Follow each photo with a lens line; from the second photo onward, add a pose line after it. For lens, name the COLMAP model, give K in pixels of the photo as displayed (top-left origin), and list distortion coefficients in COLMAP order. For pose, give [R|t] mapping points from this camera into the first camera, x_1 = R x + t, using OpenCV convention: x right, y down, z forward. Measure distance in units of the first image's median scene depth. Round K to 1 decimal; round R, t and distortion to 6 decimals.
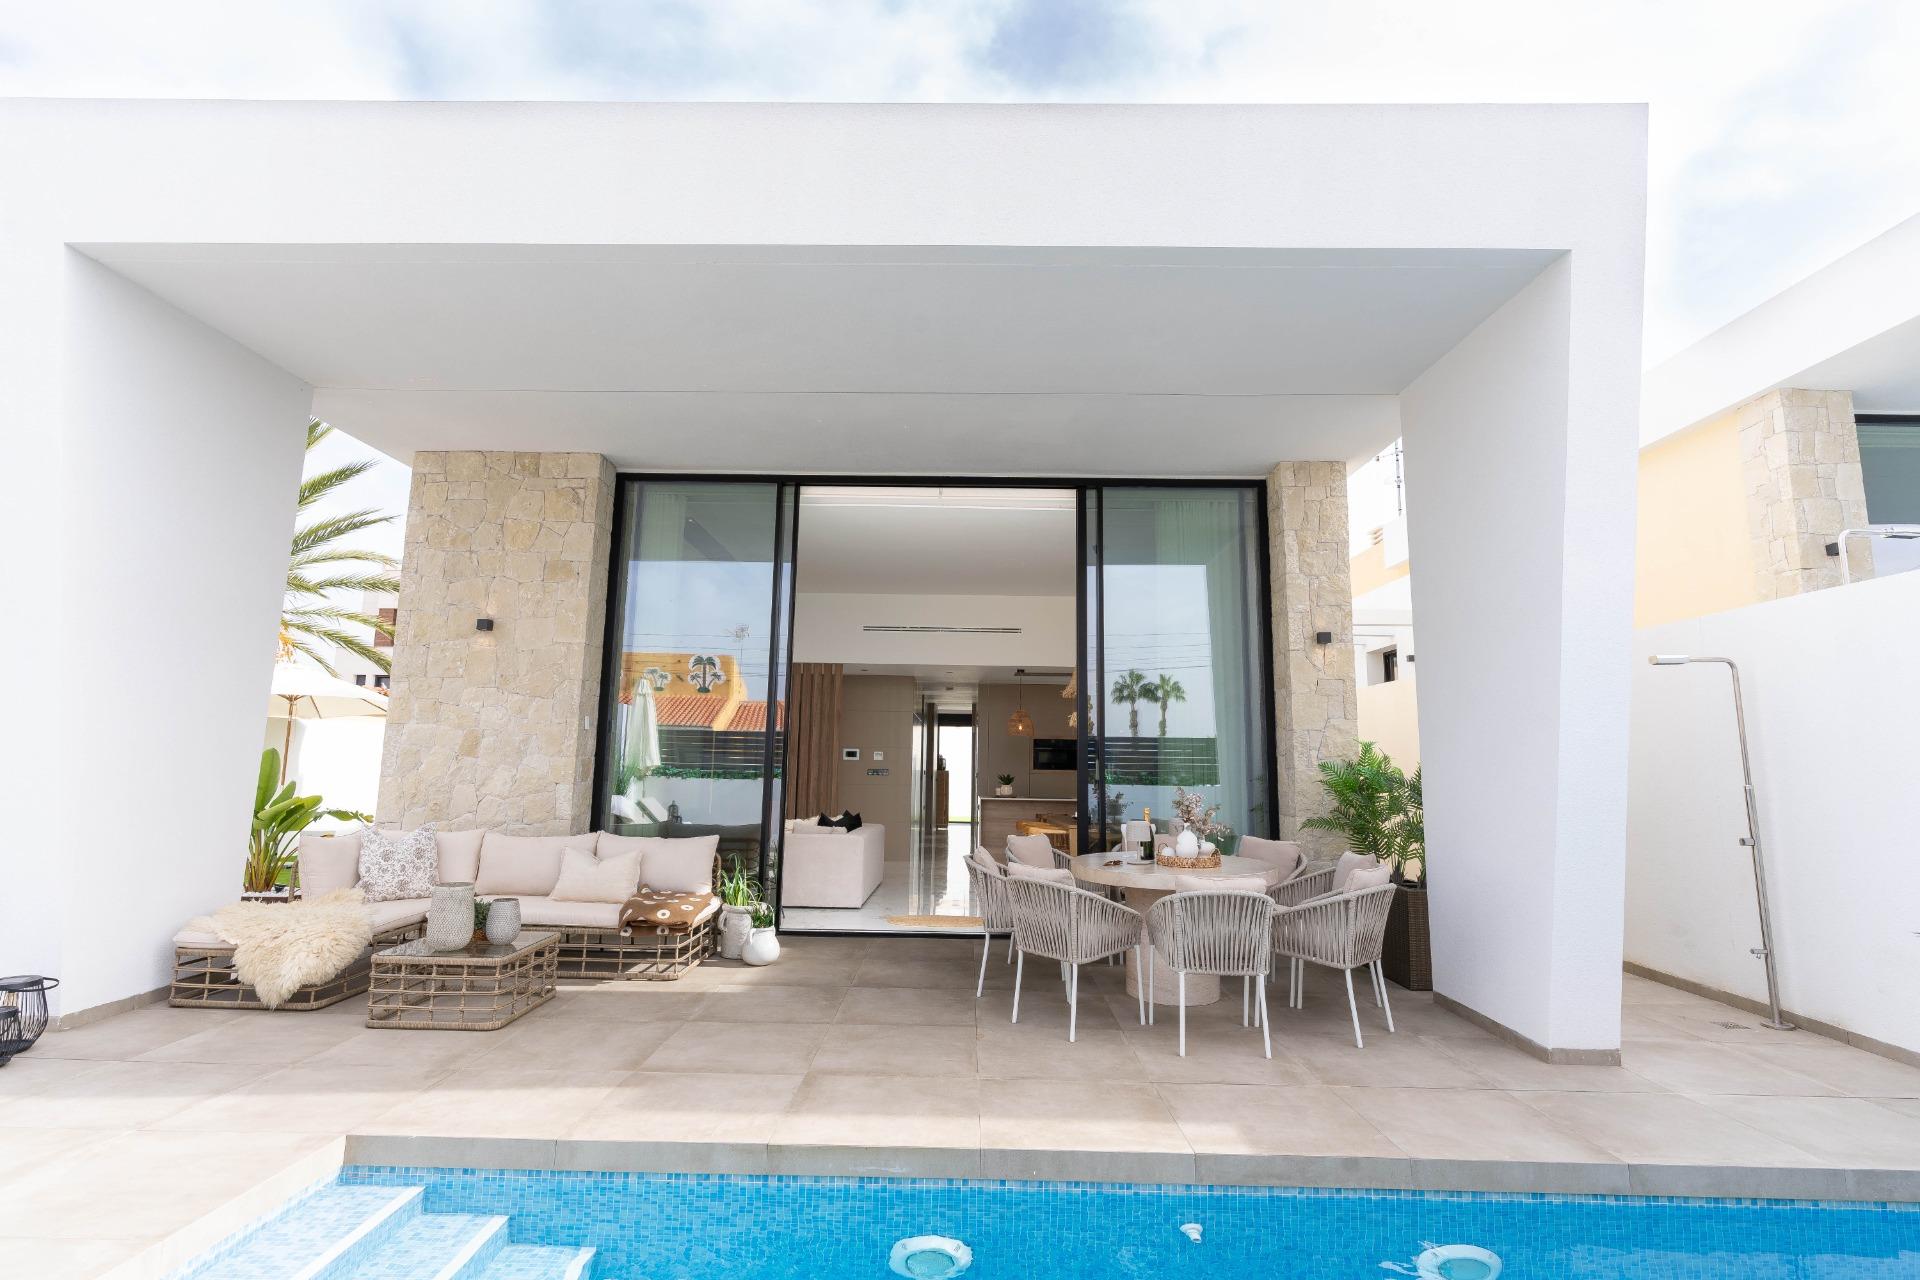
lens RADIAL K [[911.7, 0, 957.6], [0, 911.7, 636.3], [0, 0, 1]] dist [-0.000250, 0.001431]
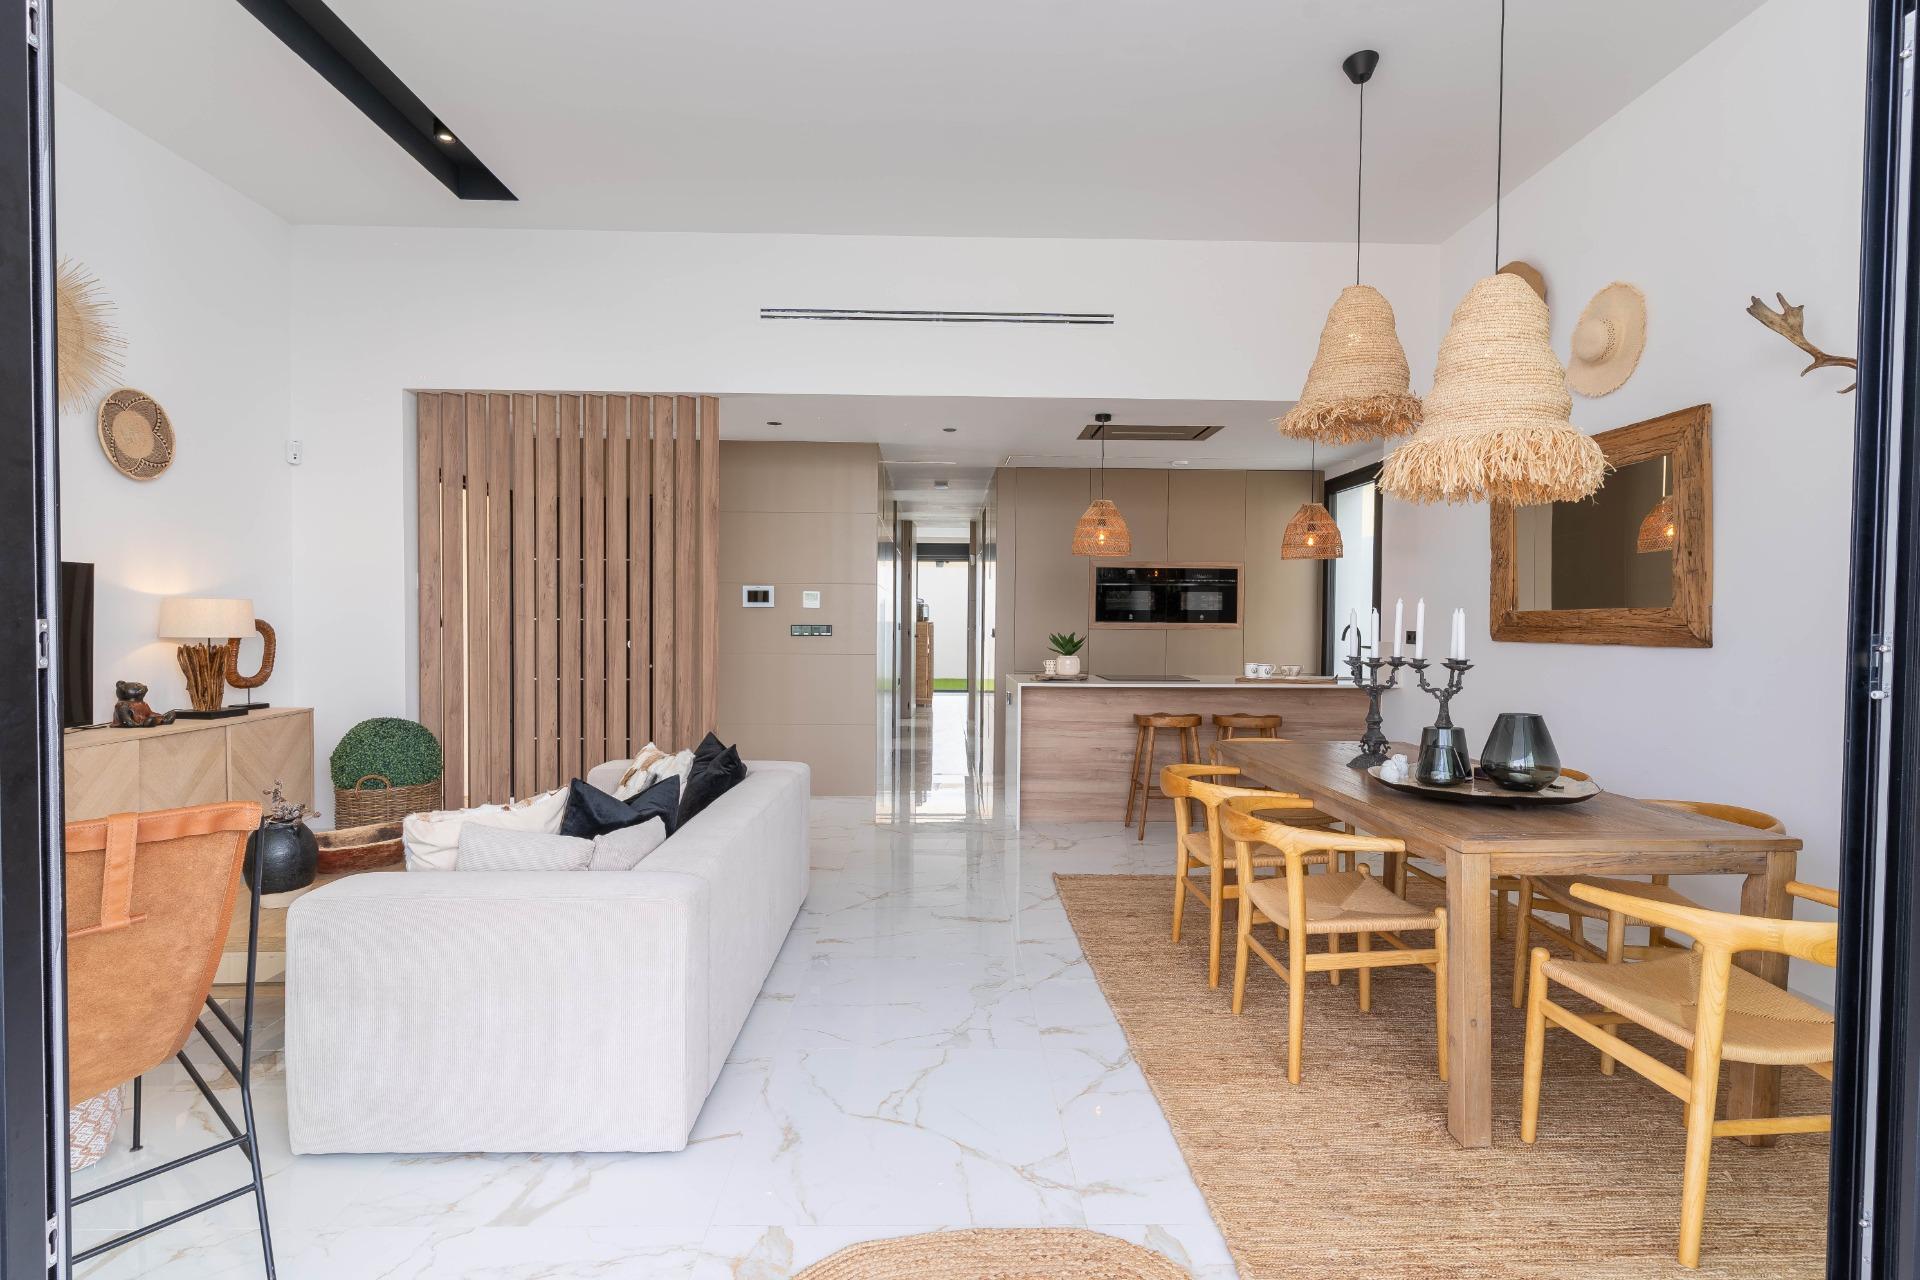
lens RADIAL K [[911.7, 0, 960.1], [0, 911.7, 645.5], [0, 0, 1]] dist [-0.000250, 0.001431]
pose [[0.999384, -0.008460, 0.034051, -0.037617], [0.002378, 0.984599, 0.174810, 0.122827], [-0.035006, -0.174621, 0.984013, 0.890516]]
